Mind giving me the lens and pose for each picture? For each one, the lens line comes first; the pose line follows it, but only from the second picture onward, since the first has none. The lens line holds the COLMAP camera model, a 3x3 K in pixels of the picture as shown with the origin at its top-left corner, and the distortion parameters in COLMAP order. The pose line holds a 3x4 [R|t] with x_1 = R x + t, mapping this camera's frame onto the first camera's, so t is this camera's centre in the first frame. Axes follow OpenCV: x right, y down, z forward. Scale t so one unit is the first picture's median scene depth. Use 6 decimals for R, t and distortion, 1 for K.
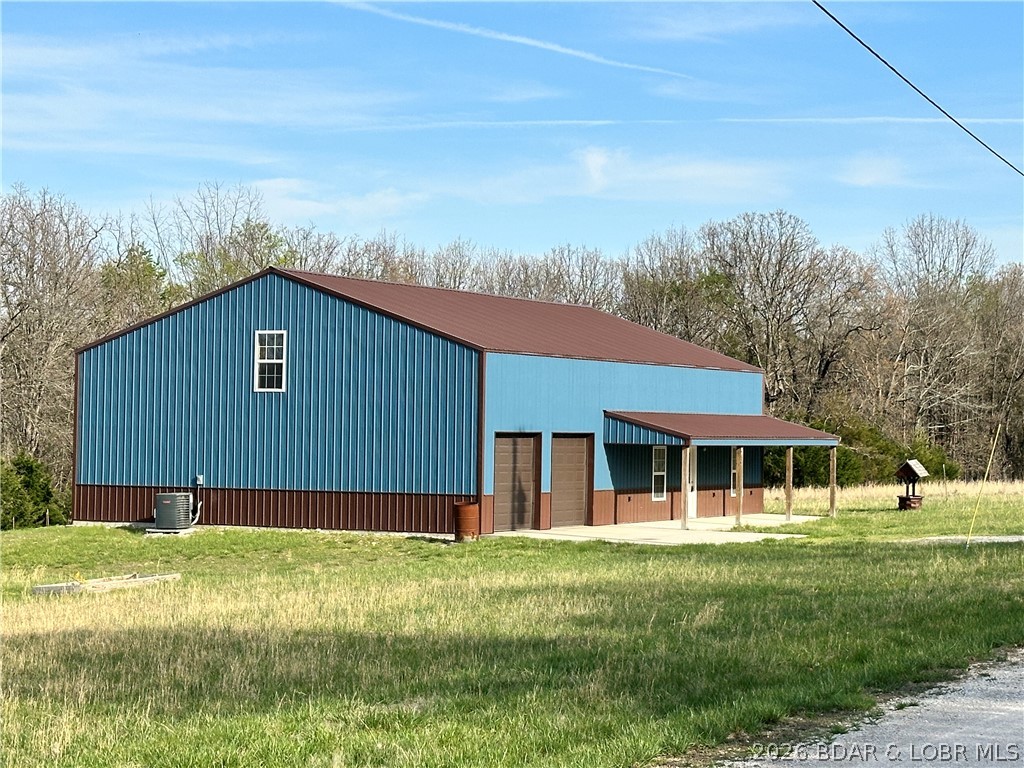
lens RADIAL K [[2186.5, 0, 513.2], [0, 2186.5, 386.9], [0, 0, 1]] dist [0.061557, 0.000000]
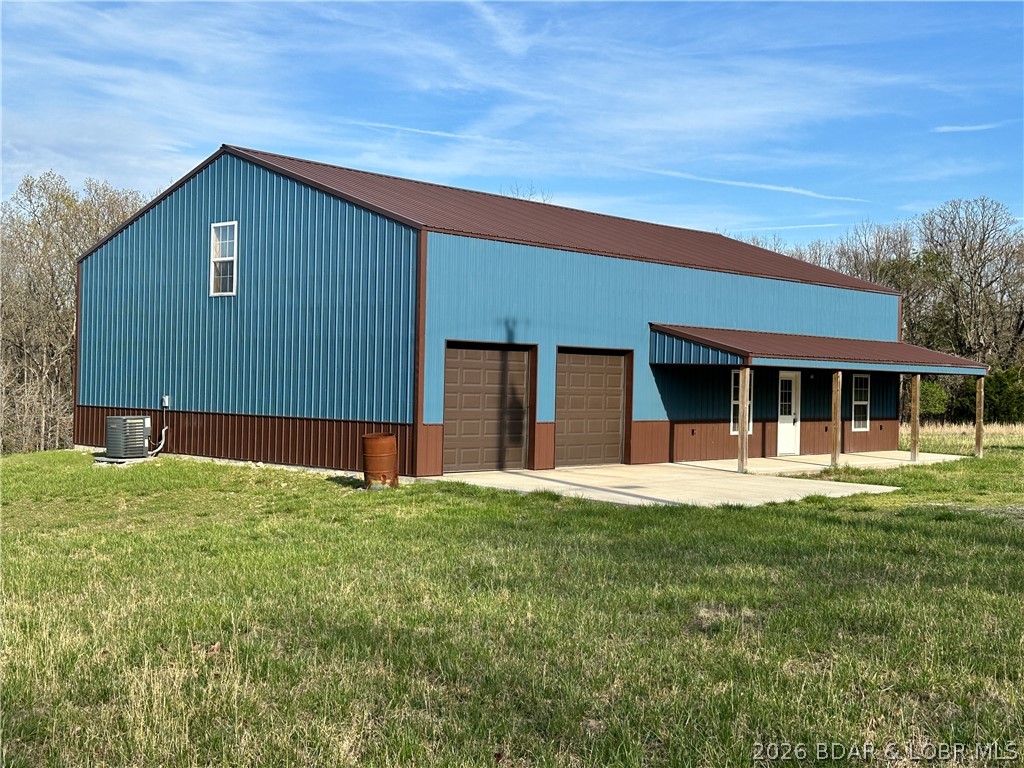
lens RADIAL K [[1216.4, 0, 518.4], [0, 1216.4, 375.2], [0, 0, 1]] dist [0.119219, 0.000000]
pose [[0.964538, 0.005968, -0.263878, 0.114980], [-0.003251, 0.999937, 0.010734, 0.025800], [0.263926, -0.009495, 0.964496, 0.552346]]
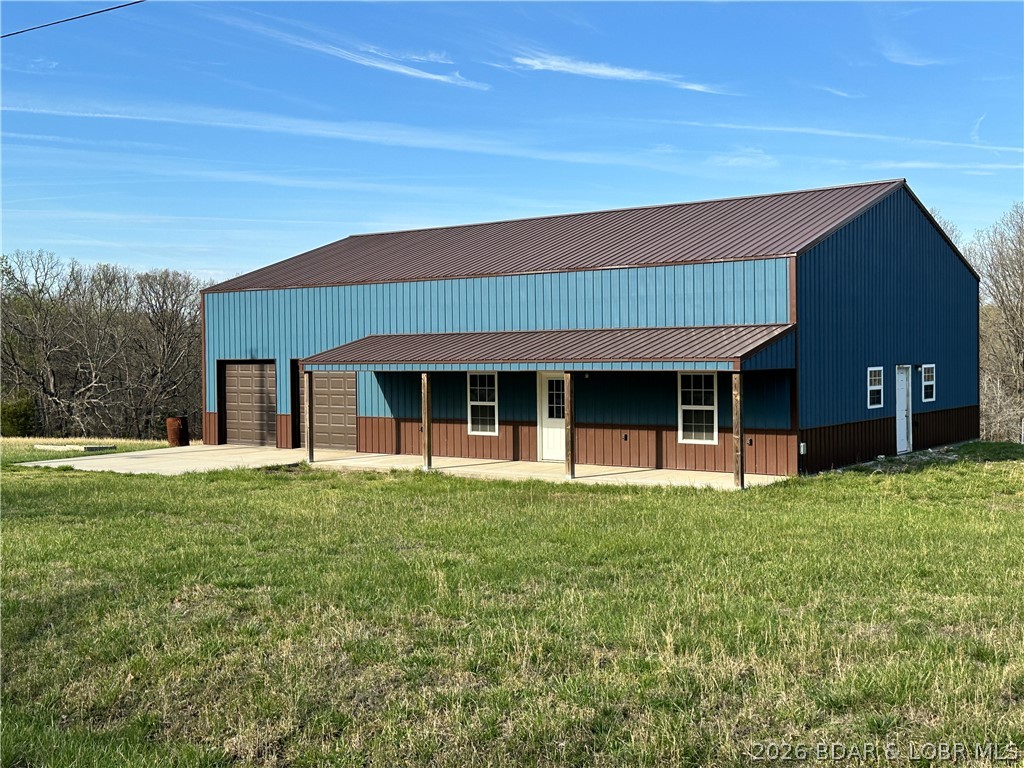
lens RADIAL K [[1190.9, 0, 517.3], [0, 1190.9, 377.5], [0, 0, 1]] dist [0.079331, 0.000000]
pose [[-0.153945, 0.001648, -0.988078, 0.563929], [0.024561, 0.999696, -0.002159, 0.032597], [0.987774, -0.024600, -0.153939, 1.155249]]
